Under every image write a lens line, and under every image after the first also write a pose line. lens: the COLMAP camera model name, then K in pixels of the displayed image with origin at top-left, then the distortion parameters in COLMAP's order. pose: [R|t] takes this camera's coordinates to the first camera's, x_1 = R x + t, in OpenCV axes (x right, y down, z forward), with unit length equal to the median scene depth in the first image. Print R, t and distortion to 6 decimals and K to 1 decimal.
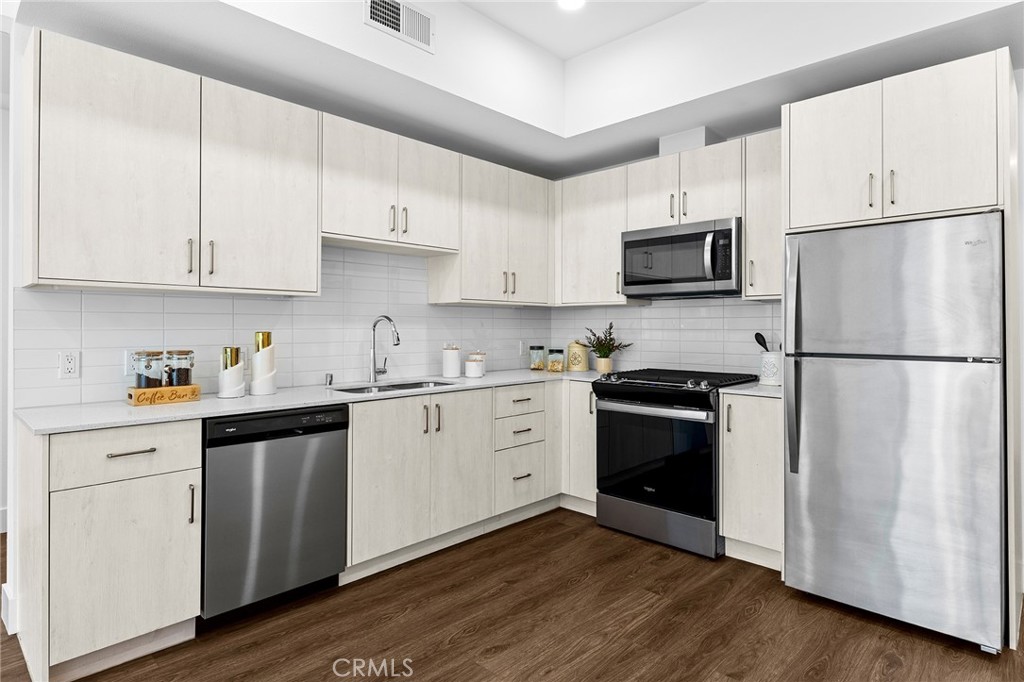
lens RADIAL K [[492.1, 0, 483.6], [0, 492.1, 326.4], [0, 0, 1]] dist [0.000456, 0.000474]
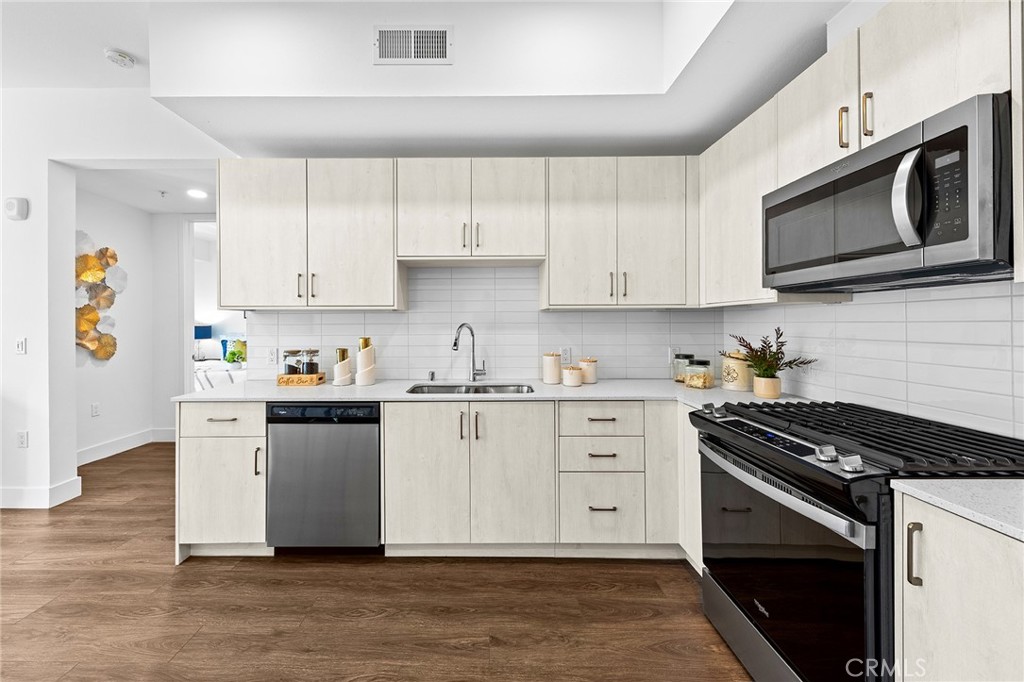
lens RADIAL K [[346.4, 0, 516.7], [0, 346.4, 322.7], [0, 0, 1]] dist [0.008806, -0.002321]
pose [[0.743328, -0.006259, -0.668898, 0.426876], [0.004496, 0.999980, -0.004360, -0.020398], [0.668912, 0.000233, 0.743342, 0.510213]]
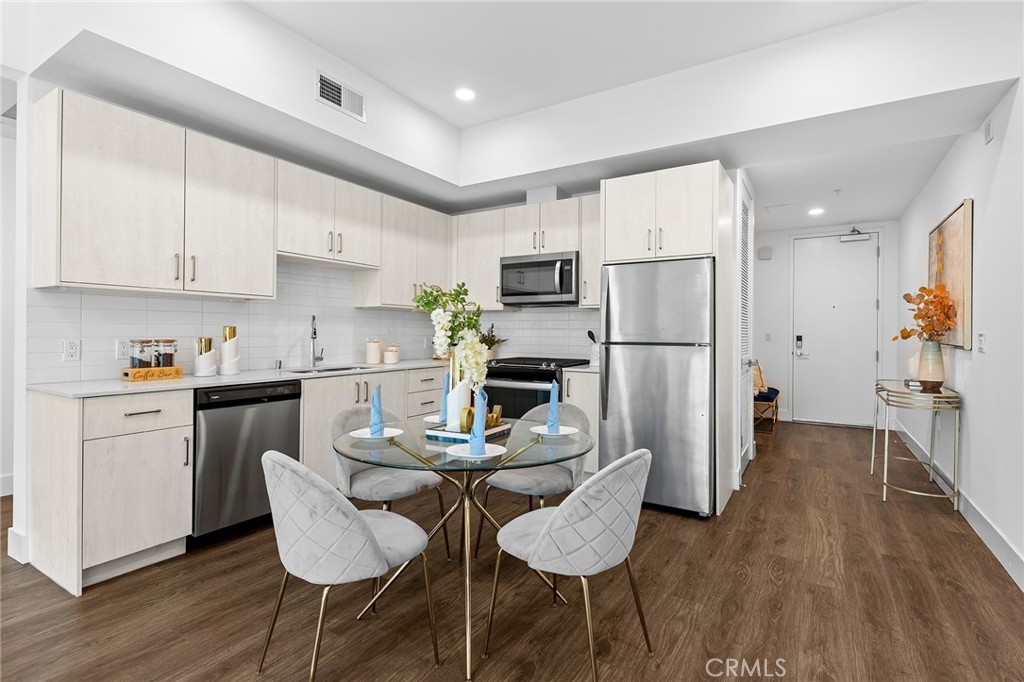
lens RADIAL K [[431.6, 0, 467.5], [0, 431.6, 332.9], [0, 0, 1]] dist [0.000653, 0.000043]
pose [[0.982804, 0.005345, 0.184575, -0.037188], [-0.006595, 0.999959, 0.006155, 0.015202], [-0.184535, -0.007267, 0.982799, -0.206790]]
